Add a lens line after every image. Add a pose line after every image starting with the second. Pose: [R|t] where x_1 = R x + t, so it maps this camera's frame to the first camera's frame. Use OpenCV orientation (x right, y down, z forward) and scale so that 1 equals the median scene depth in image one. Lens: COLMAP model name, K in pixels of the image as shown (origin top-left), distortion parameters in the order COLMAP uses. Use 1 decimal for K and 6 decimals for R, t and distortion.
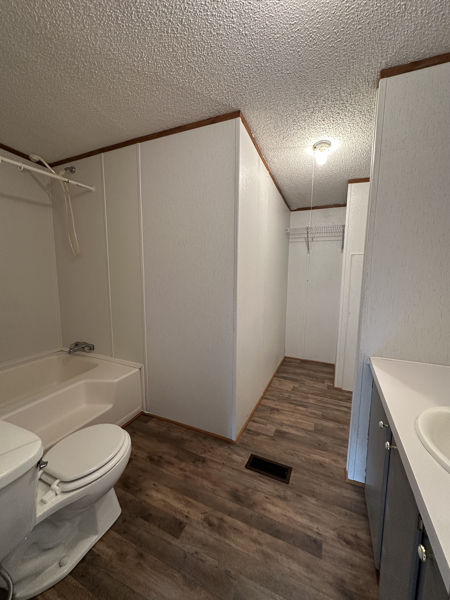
lens RADIAL K [[239.7, 0, 224.4], [0, 239.7, 299.5], [0, 0, 1]] dist [-0.004354, 0.001373]
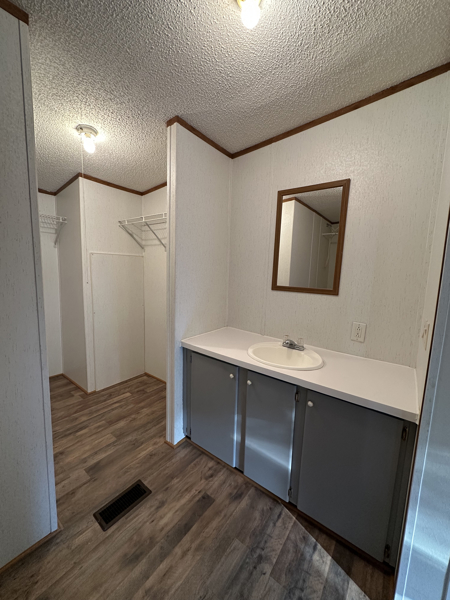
lens RADIAL K [[239.7, 0, 224.4], [0, 239.7, 299.5], [0, 0, 1]] dist [-0.004354, 0.001373]
pose [[0.224710, -0.123486, 0.966570, -0.450126], [0.094366, 0.990033, 0.104545, -0.074751], [-0.969846, 0.067719, 0.234123, 0.373953]]
